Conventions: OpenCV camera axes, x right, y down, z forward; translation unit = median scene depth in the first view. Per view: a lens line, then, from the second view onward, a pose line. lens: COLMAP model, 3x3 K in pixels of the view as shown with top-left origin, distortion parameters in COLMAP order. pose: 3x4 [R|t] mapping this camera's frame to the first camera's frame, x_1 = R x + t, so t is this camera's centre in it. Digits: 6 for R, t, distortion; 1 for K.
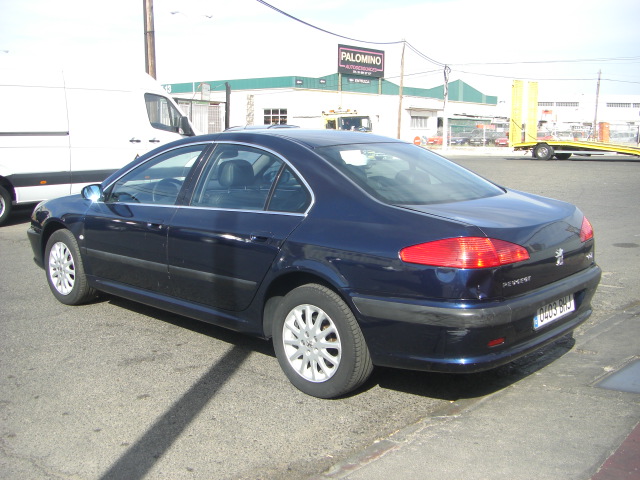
lens RADIAL K [[707.7, 0, 320.0], [0, 707.7, 240.0], [0, 0, 1]] dist [-0.195305, 0.180769]
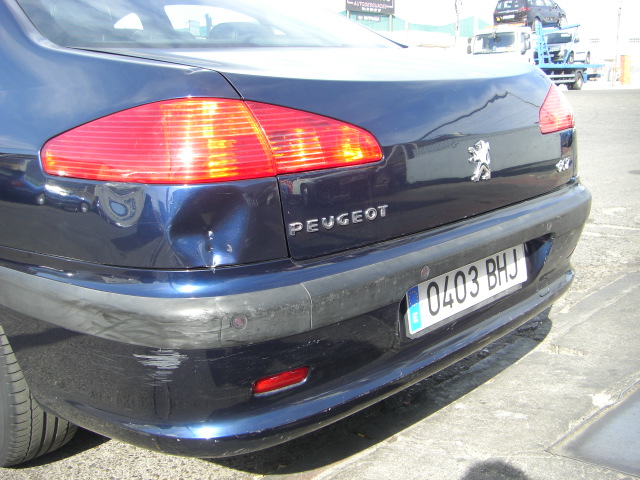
lens RADIAL K [[707.7, 0, 320.0], [0, 707.7, 240.0], [0, 0, 1]] dist [-0.195305, 0.180769]
pose [[0.999363, -0.020474, -0.029220, 0.246493], [0.022668, 0.996785, 0.076851, 0.036094], [0.027553, -0.077465, 0.996614, 0.539218]]
